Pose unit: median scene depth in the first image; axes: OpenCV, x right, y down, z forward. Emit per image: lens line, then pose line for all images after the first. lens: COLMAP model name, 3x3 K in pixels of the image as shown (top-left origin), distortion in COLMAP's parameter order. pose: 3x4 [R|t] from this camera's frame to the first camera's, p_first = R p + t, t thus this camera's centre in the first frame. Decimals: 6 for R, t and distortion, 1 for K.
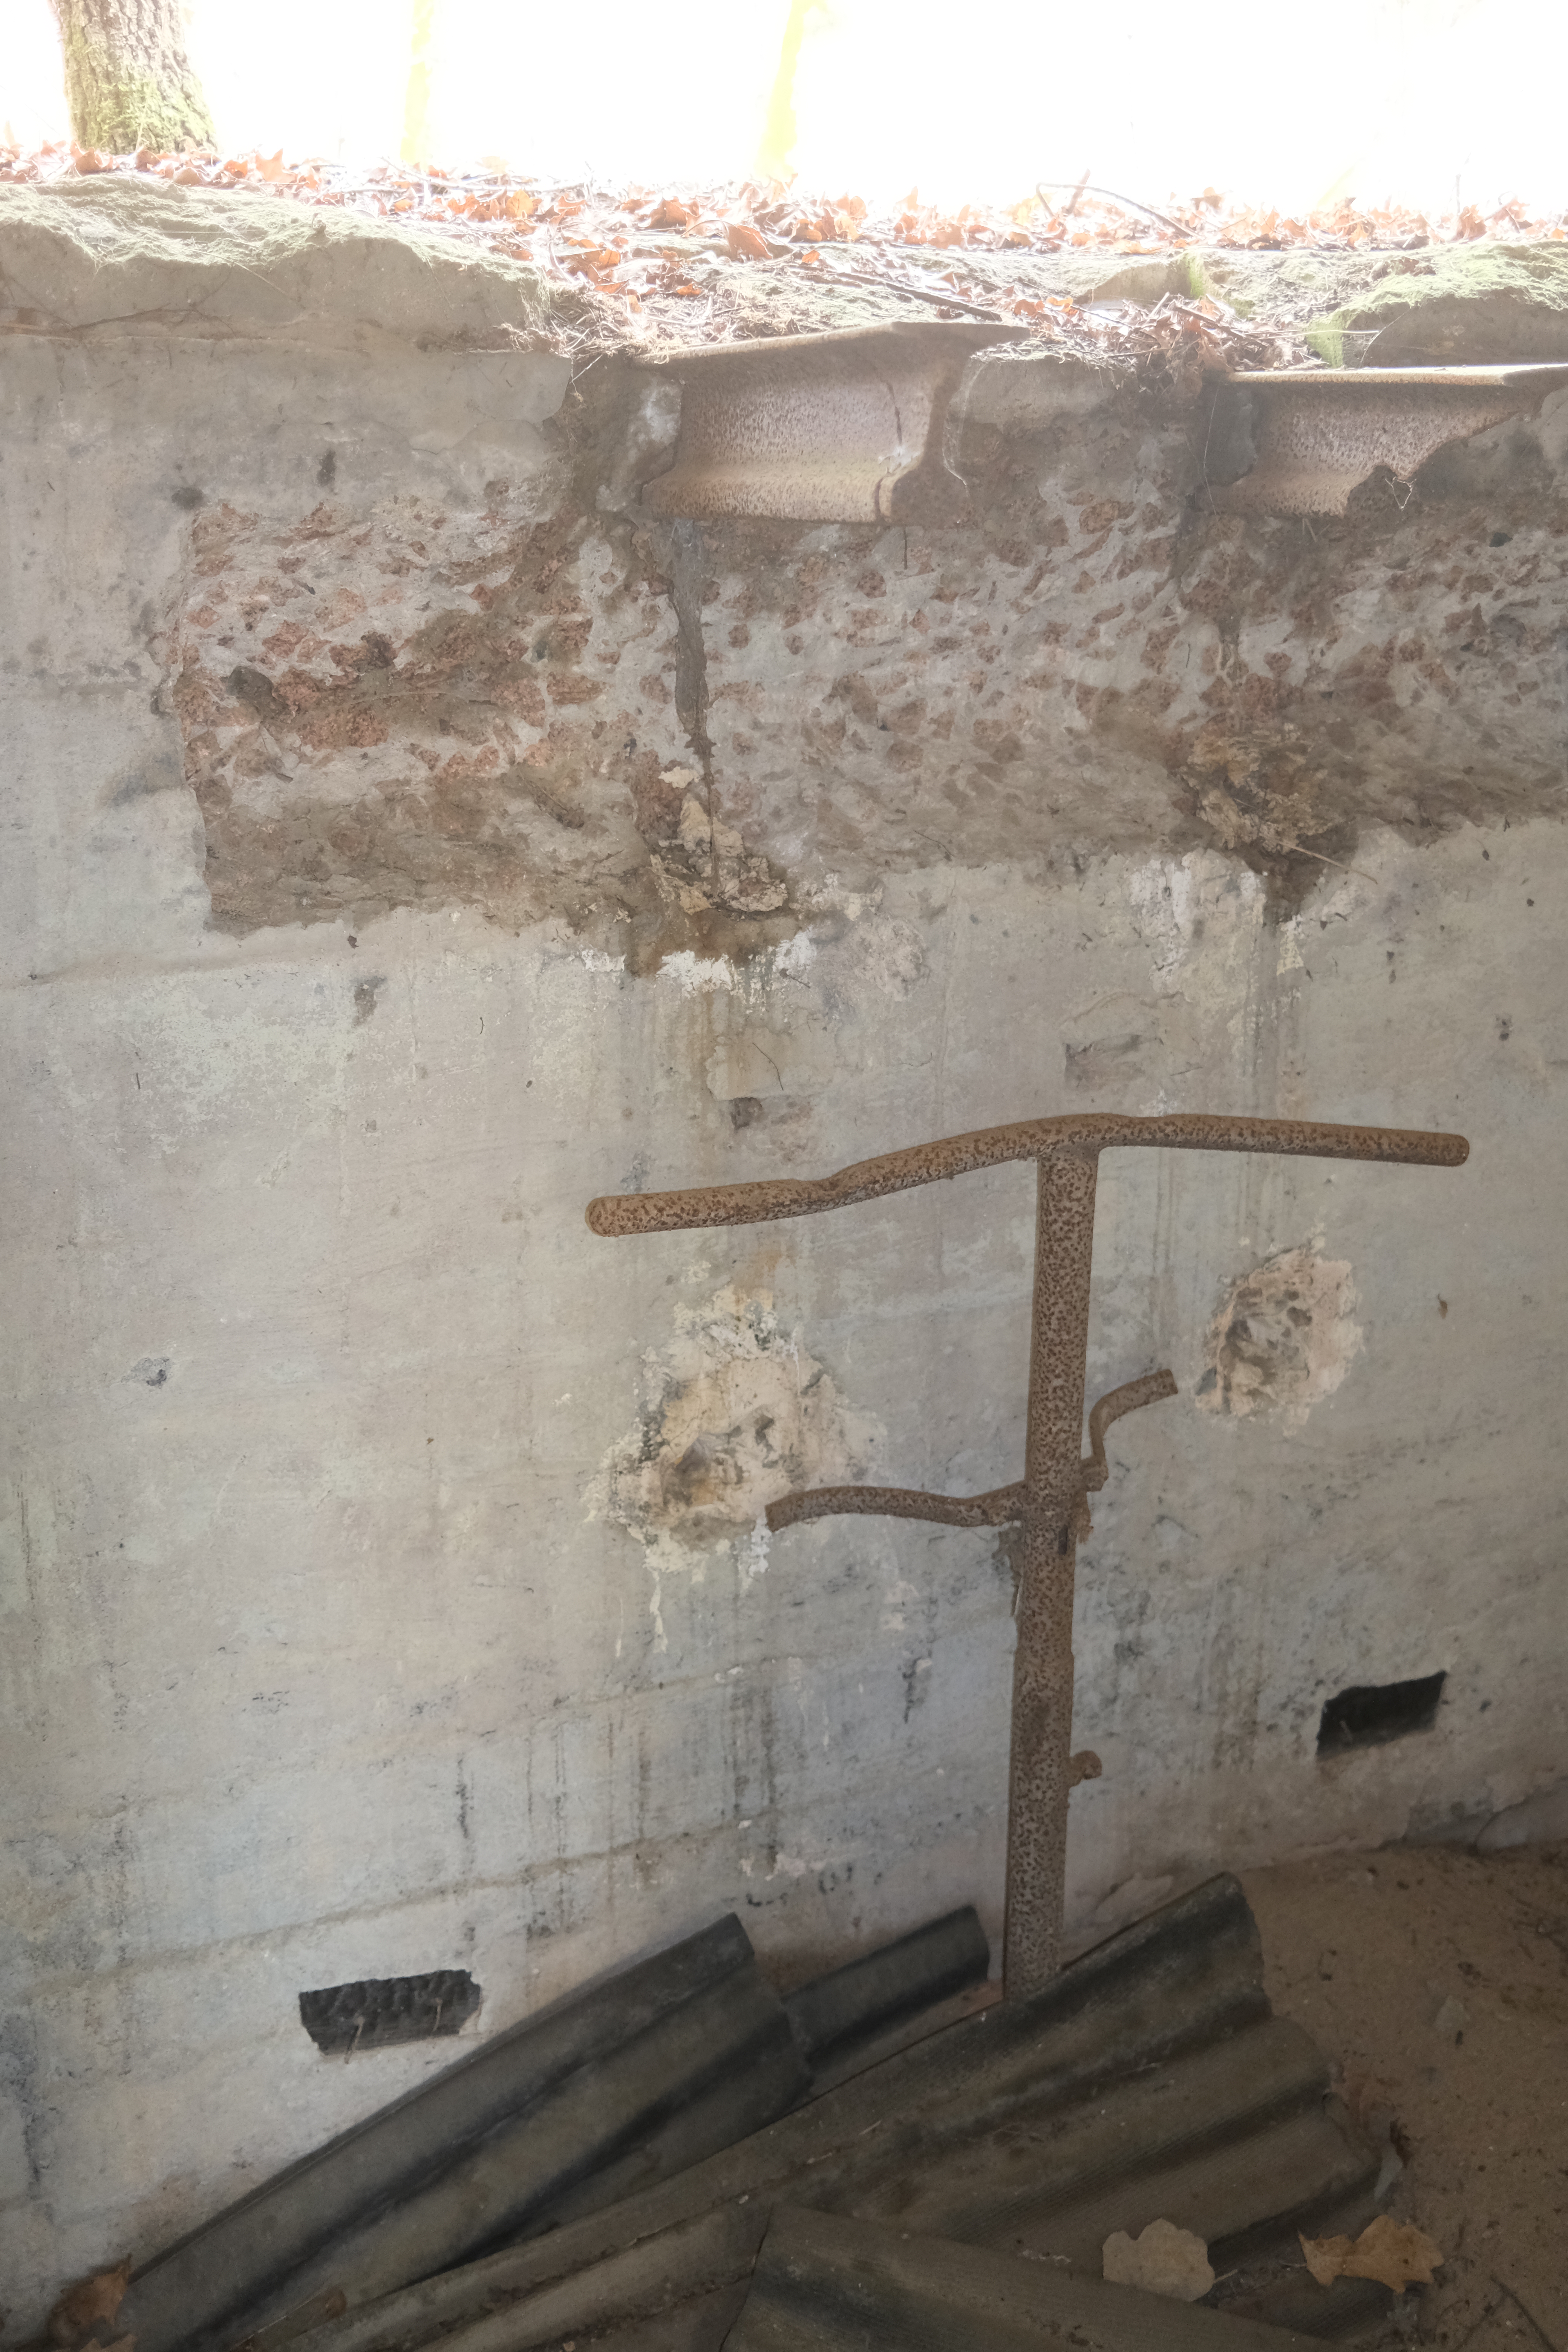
lens RADIAL K [[2366.4, 0, 742.8], [0, 2366.4, 1168.6], [0, 0, 1]] dist [-0.059880, 0.153677]
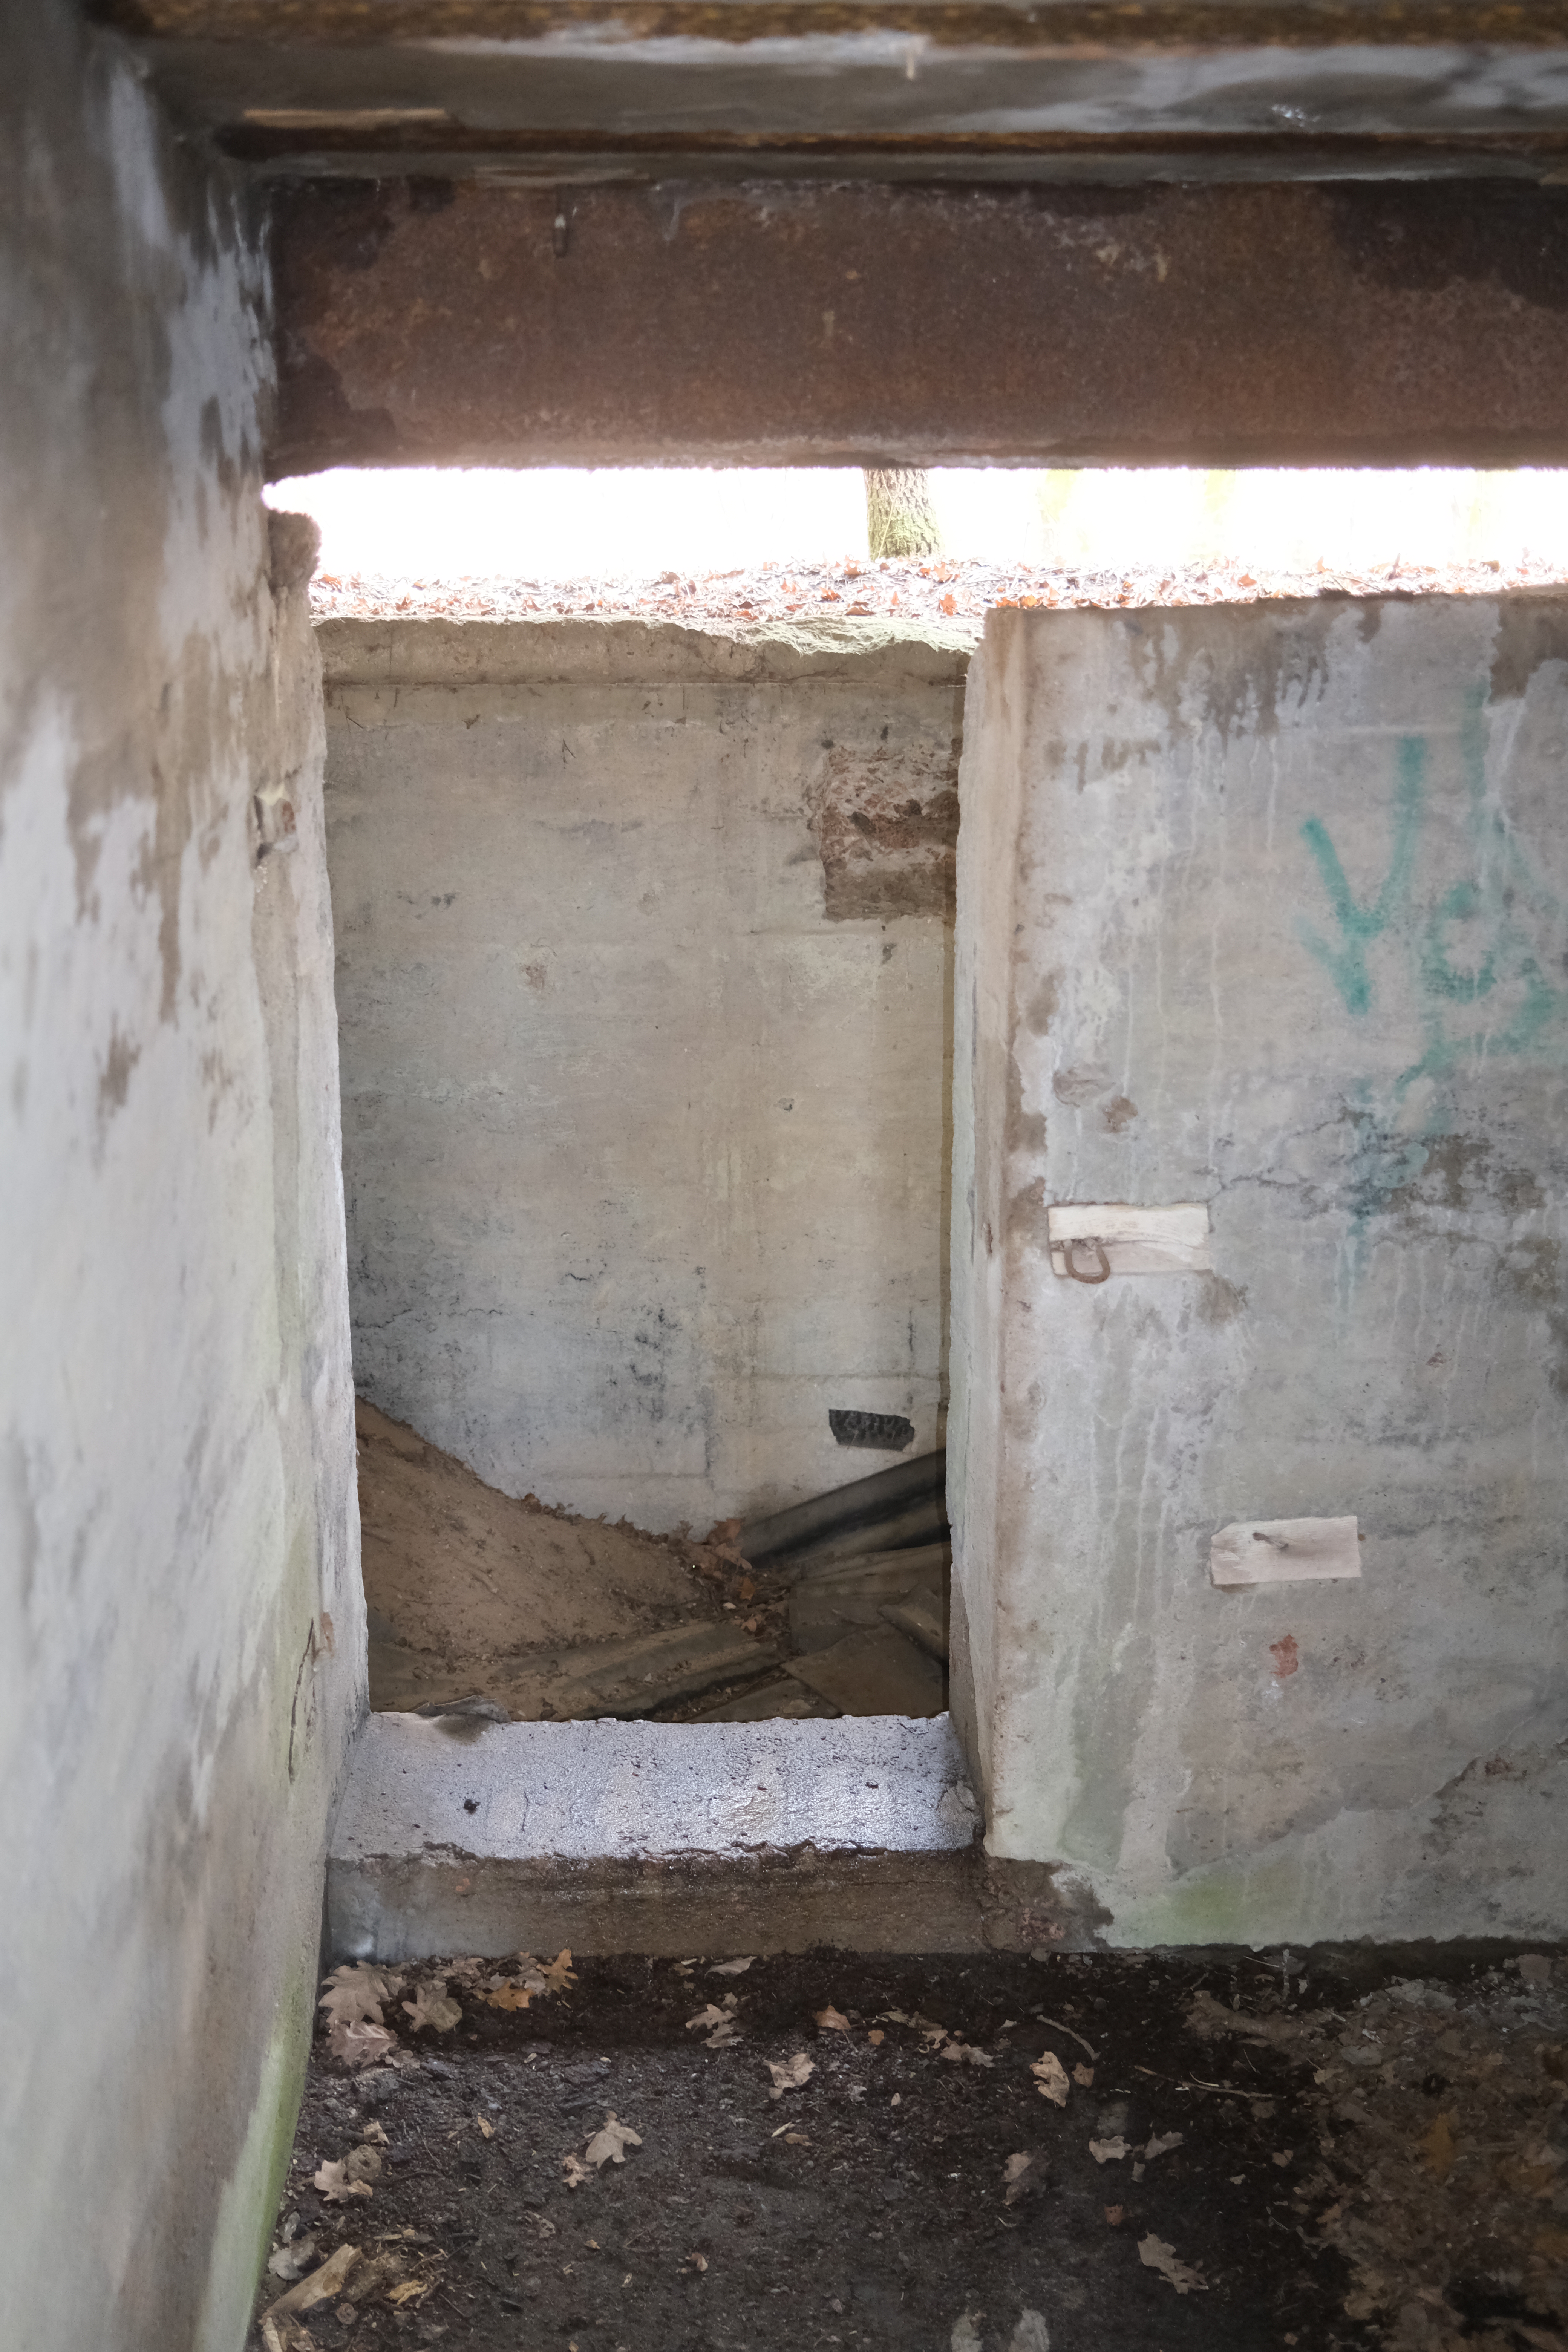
lens RADIAL K [[2366.4, 0, 742.8], [0, 2366.4, 1168.6], [0, 0, 1]] dist [-0.059880, 0.153677]
pose [[0.918986, 0.089157, -0.384078, 0.639277], [-0.112740, 0.992848, -0.039282, 0.253283], [0.377828, 0.079400, 0.922465, -1.225381]]
